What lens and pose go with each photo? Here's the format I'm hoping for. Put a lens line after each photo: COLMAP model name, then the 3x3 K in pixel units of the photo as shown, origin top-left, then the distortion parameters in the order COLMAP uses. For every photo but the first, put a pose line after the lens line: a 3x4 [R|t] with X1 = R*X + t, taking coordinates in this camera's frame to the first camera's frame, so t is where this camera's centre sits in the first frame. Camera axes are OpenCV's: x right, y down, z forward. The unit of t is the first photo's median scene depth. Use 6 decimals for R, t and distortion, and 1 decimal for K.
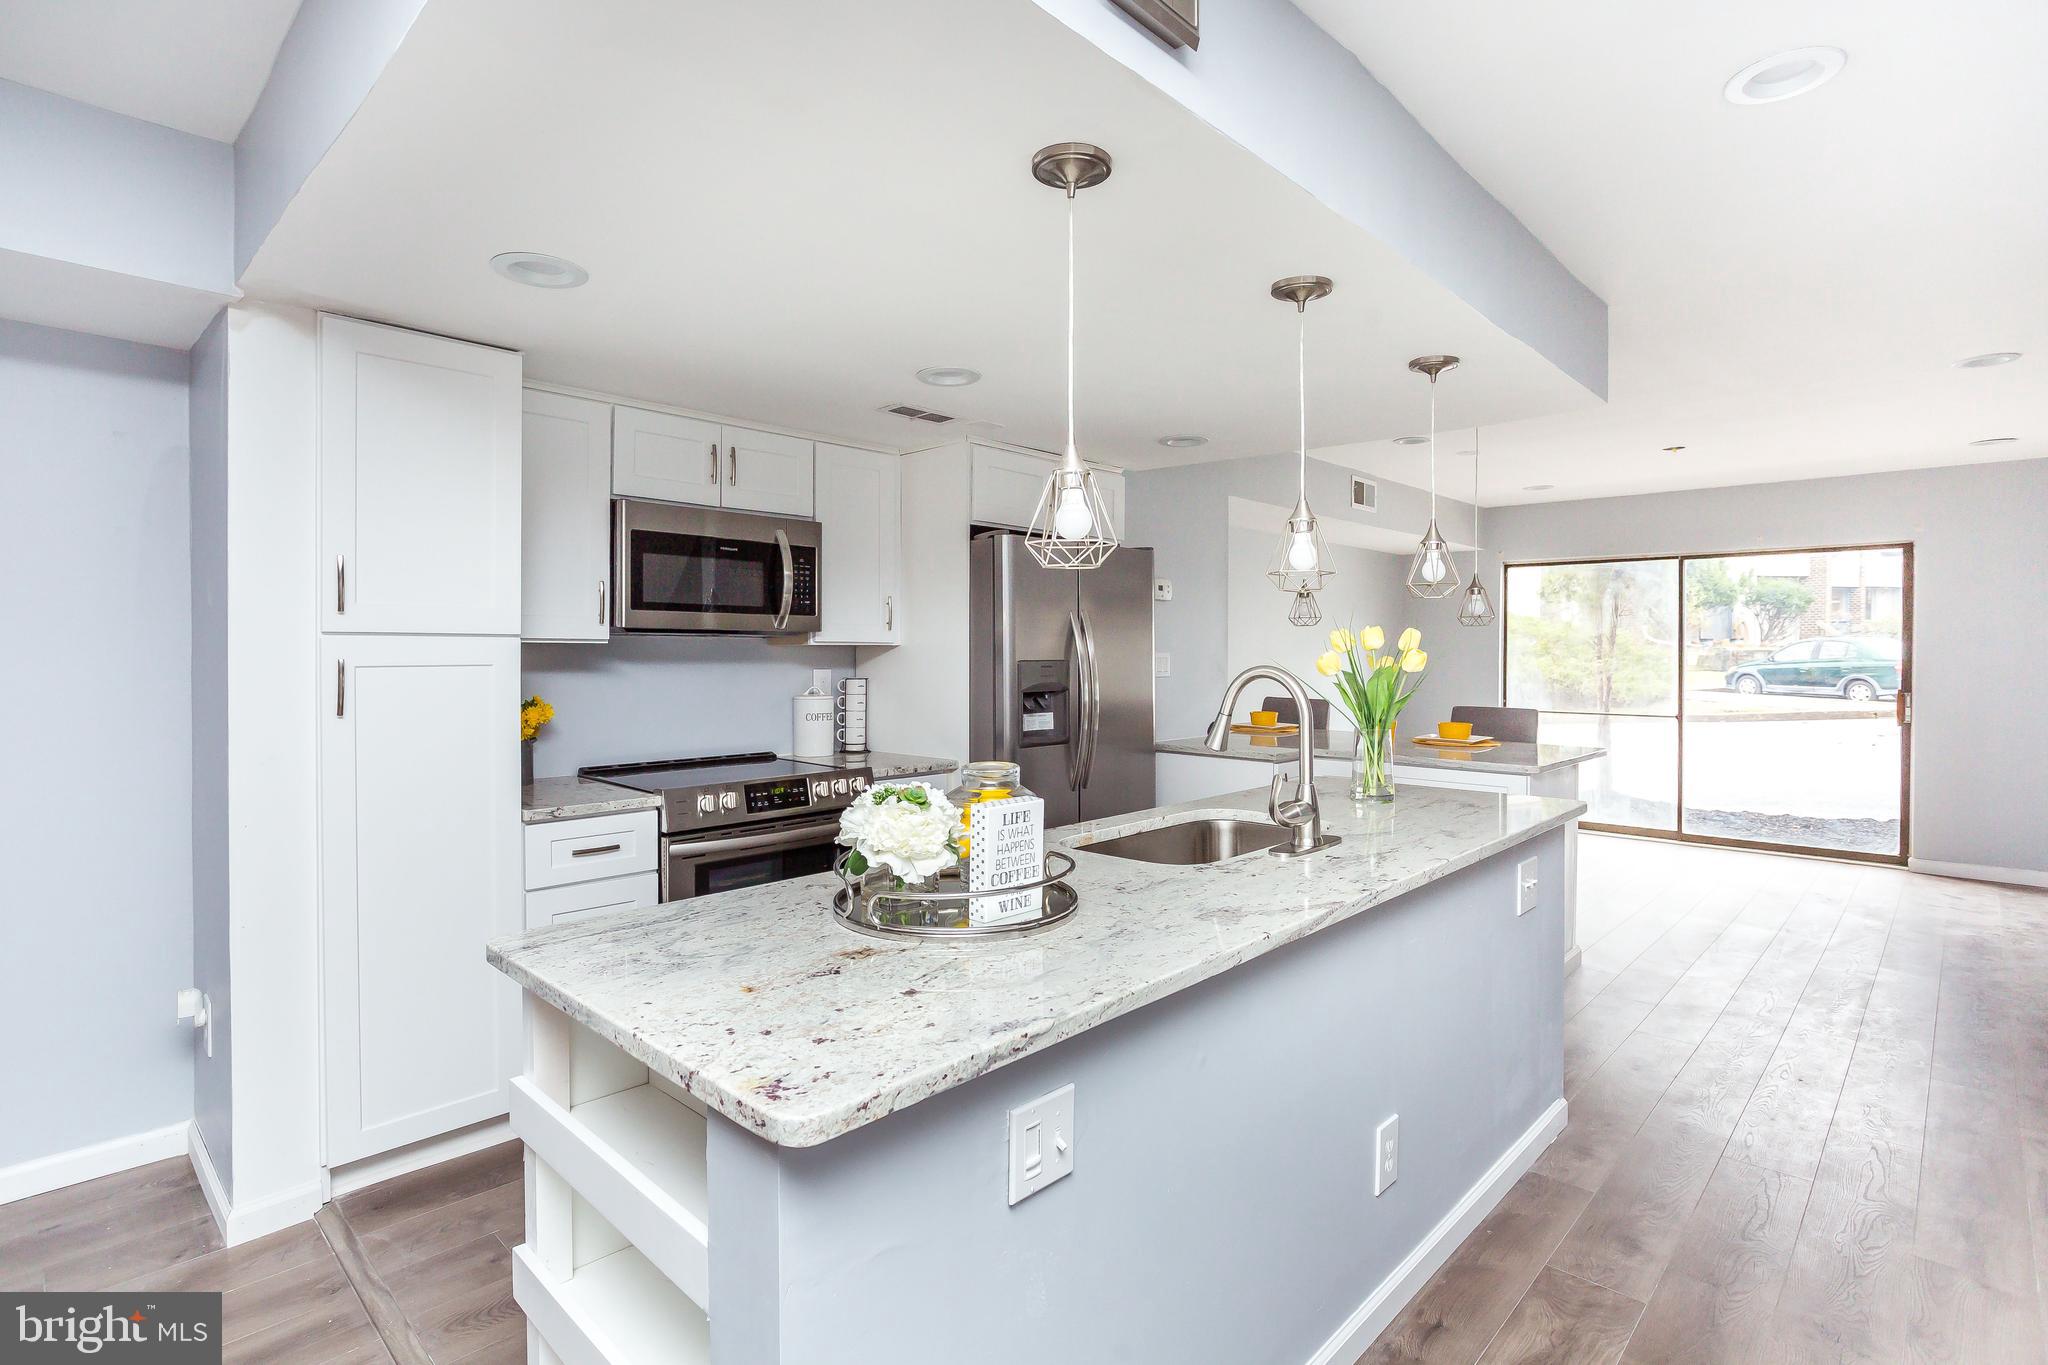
lens RADIAL K [[980.3, 0, 1022.2], [0, 980.3, 669.4], [0, 0, 1]] dist [-0.002330, -0.000164]
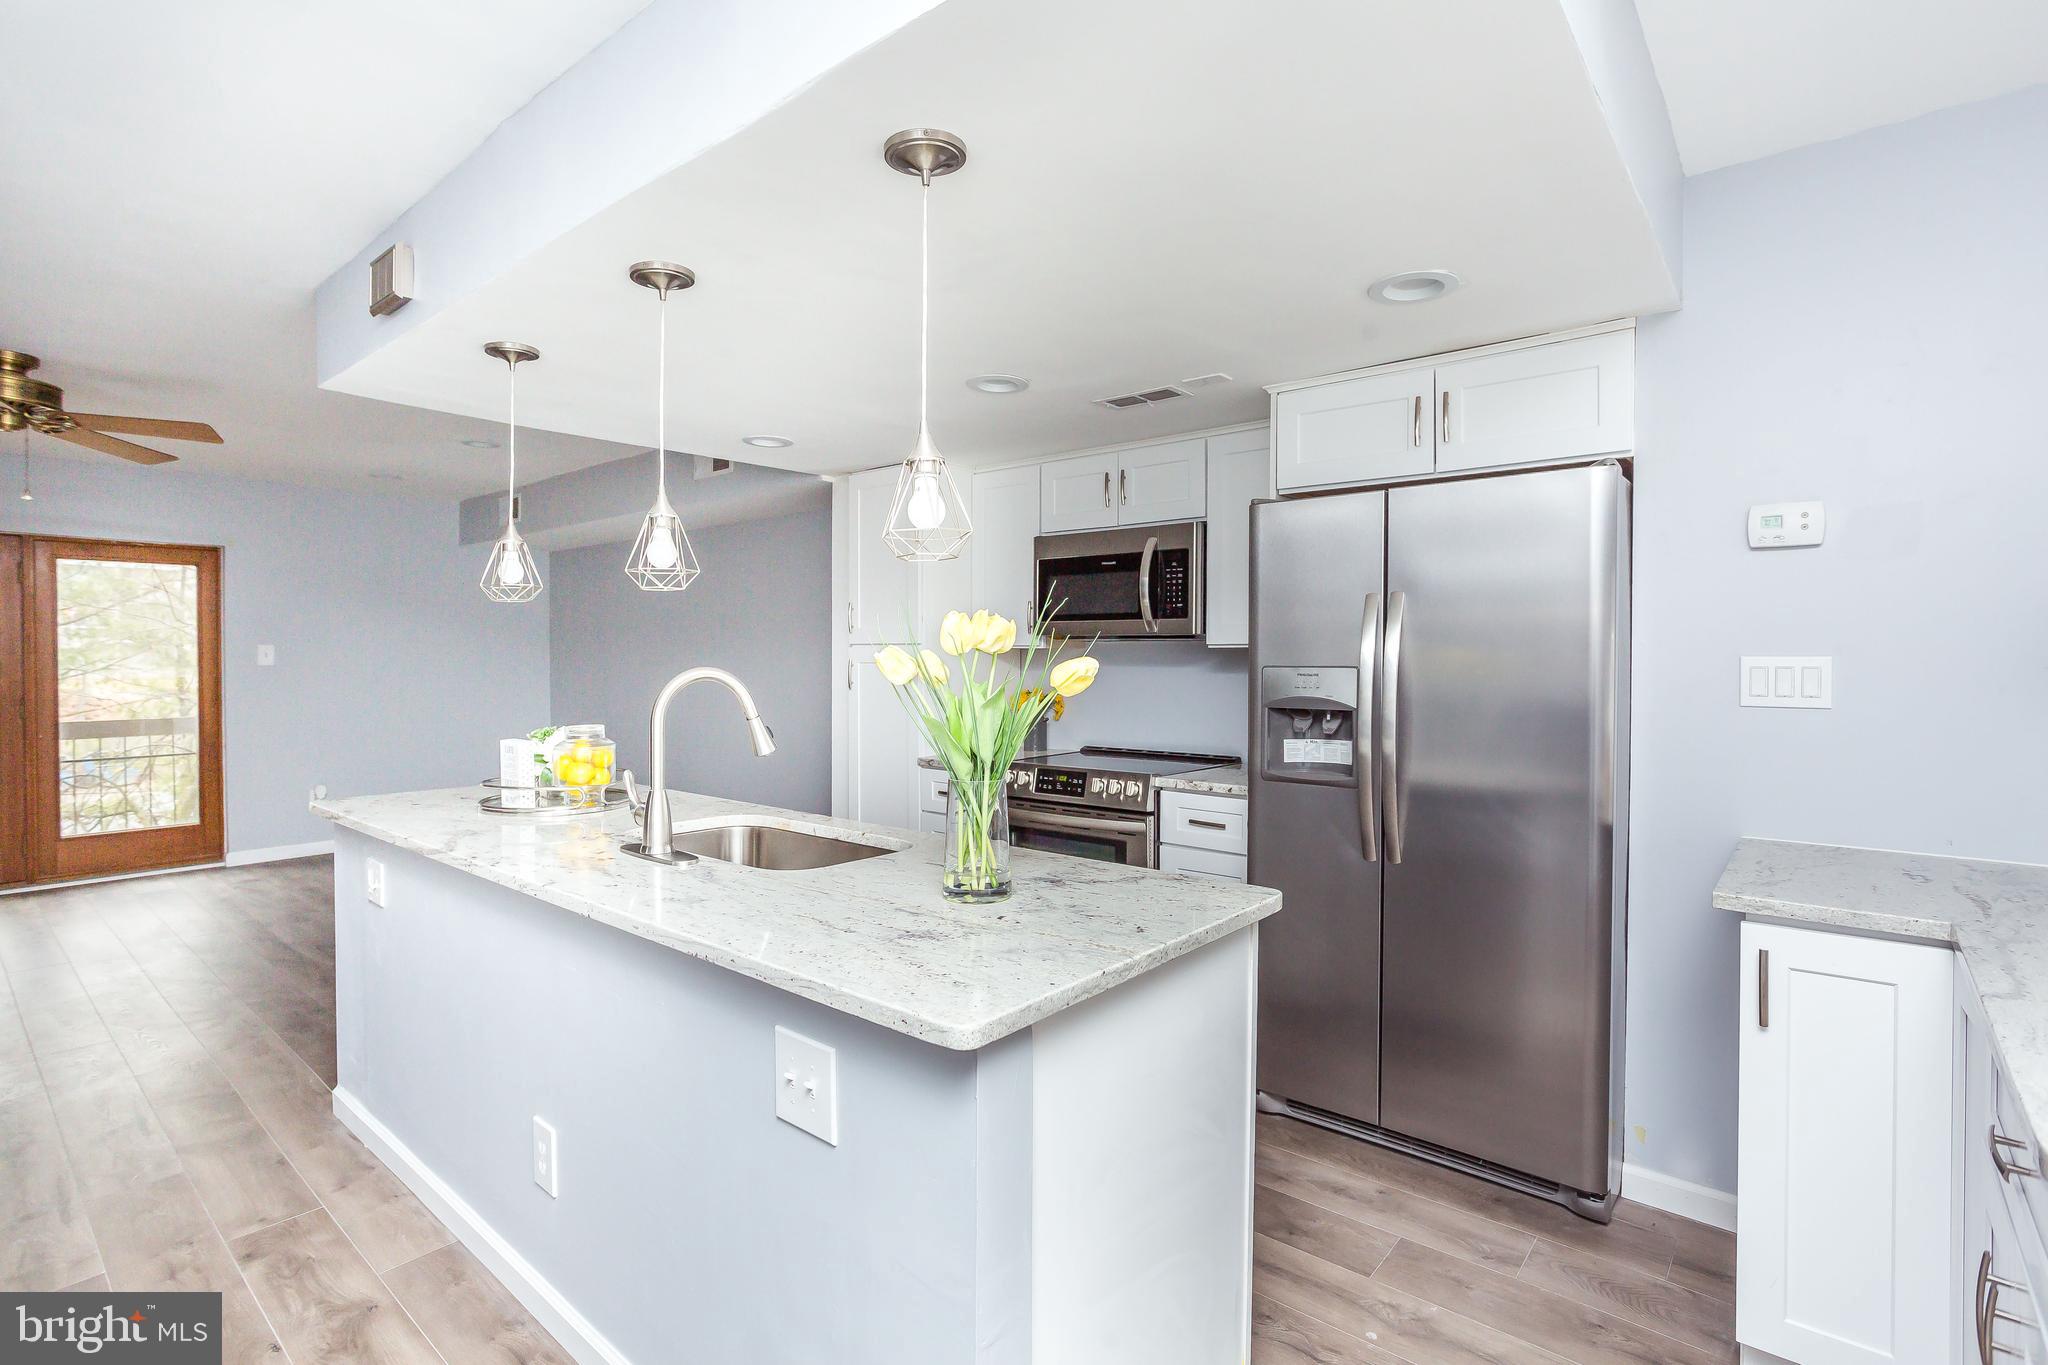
lens RADIAL K [[972.4, 0, 1018.7], [0, 972.4, 672.3], [0, 0, 1]] dist [-0.013868, 0.000728]
pose [[0.062283, 0.015071, -0.997945, 0.855807], [-0.019659, 0.999711, 0.013871, -0.012287], [0.997865, 0.018755, 0.062561, 0.878335]]
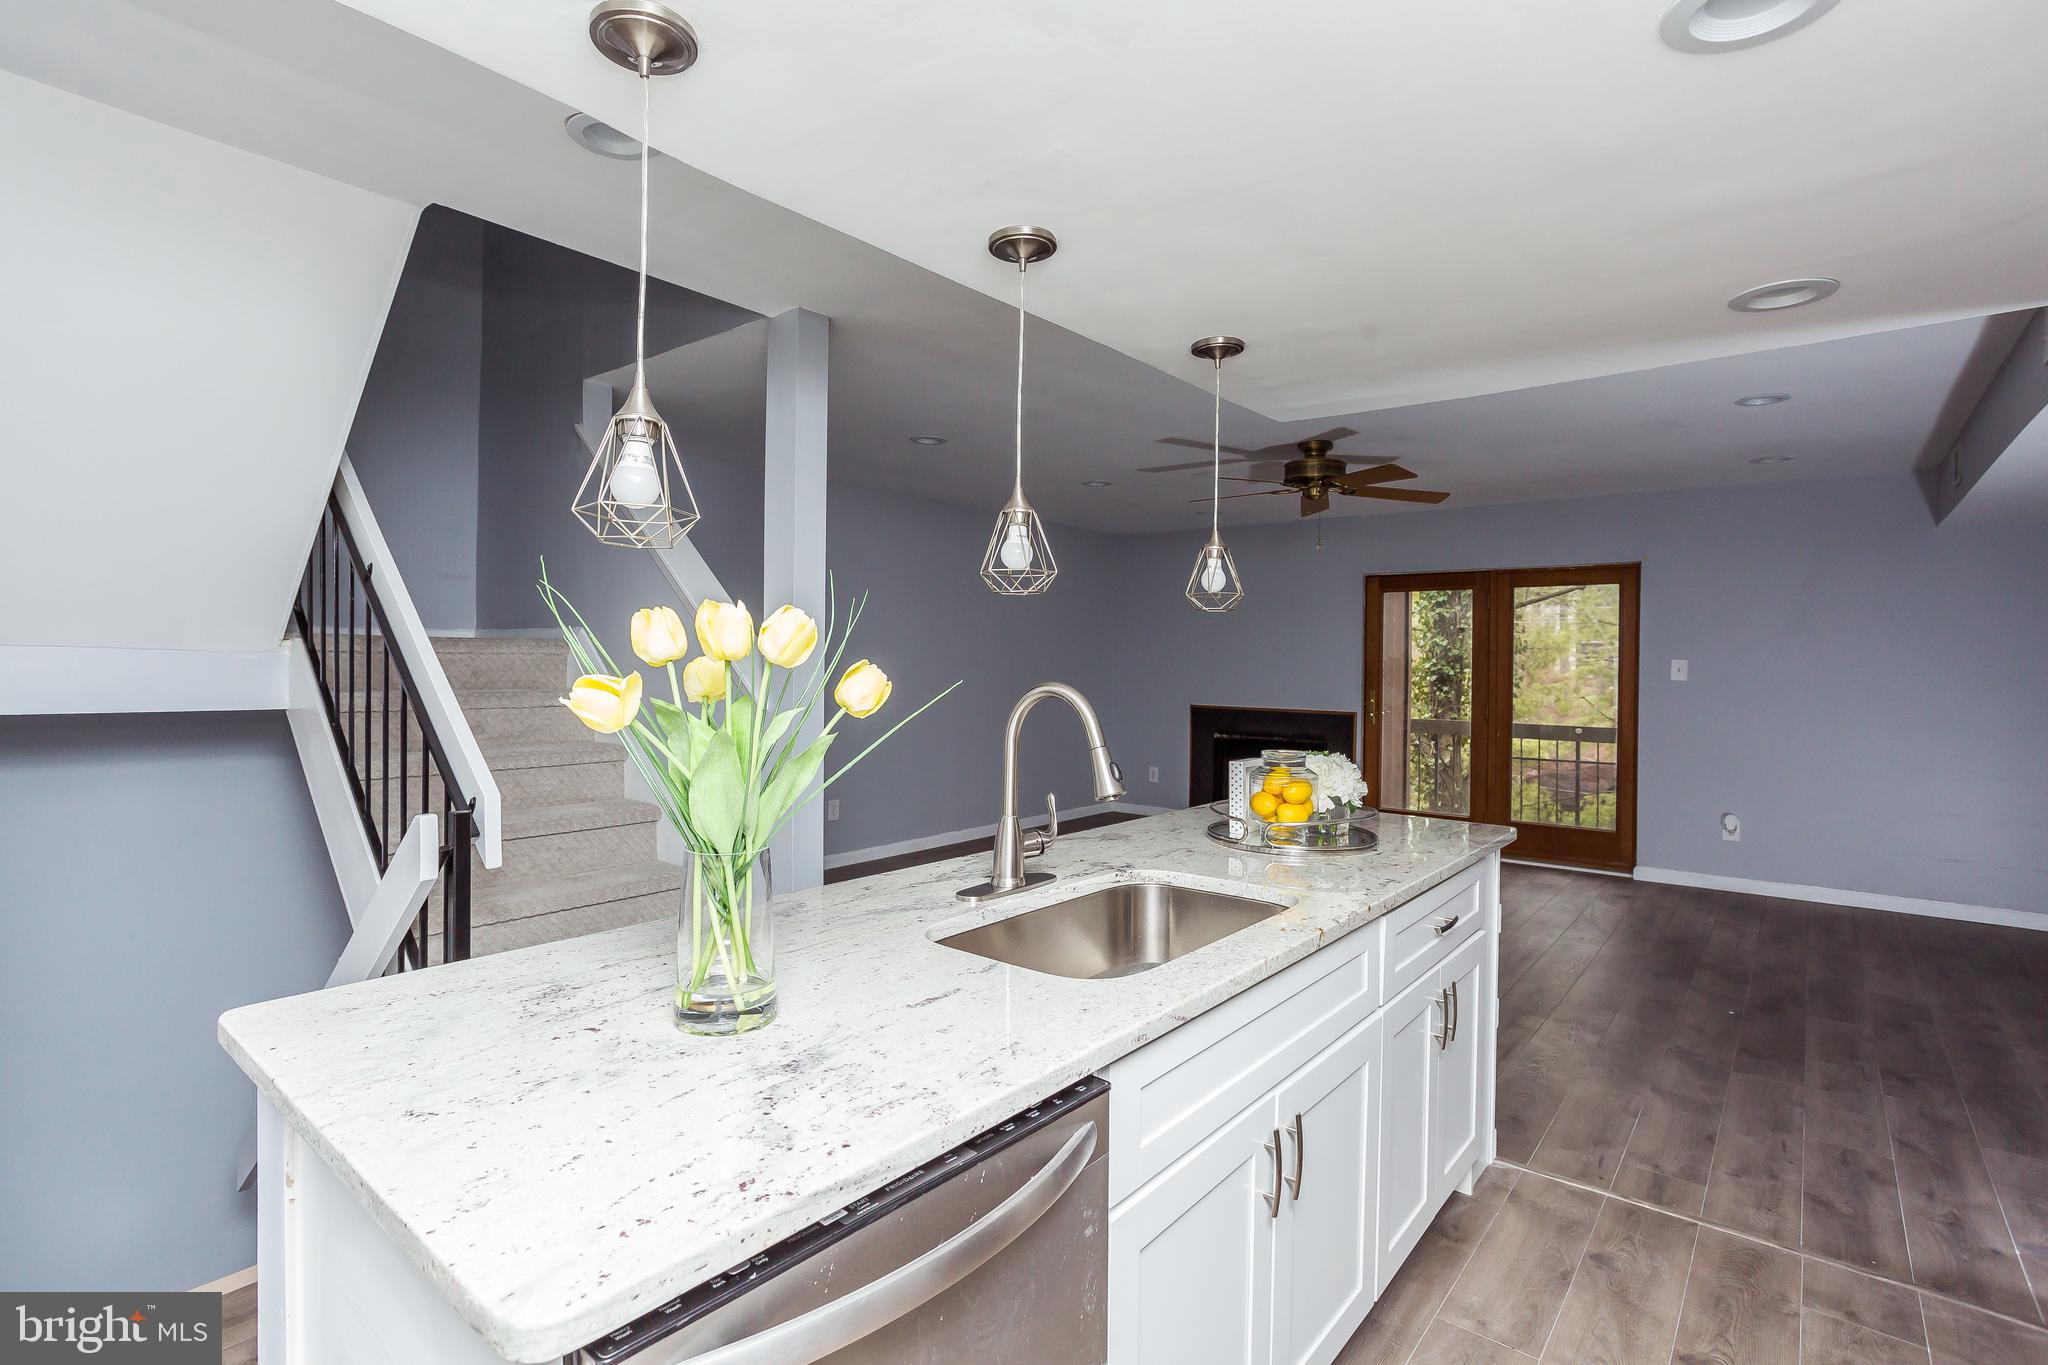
lens RADIAL K [[972.4, 0, 1018.7], [0, 972.4, 672.3], [0, 0, 1]] dist [-0.013868, 0.000728]
pose [[-0.997024, -0.013079, -0.075974, 0.236403], [-0.015477, 0.999398, 0.031057, -0.024479], [0.075522, 0.032140, -0.996626, 1.264043]]
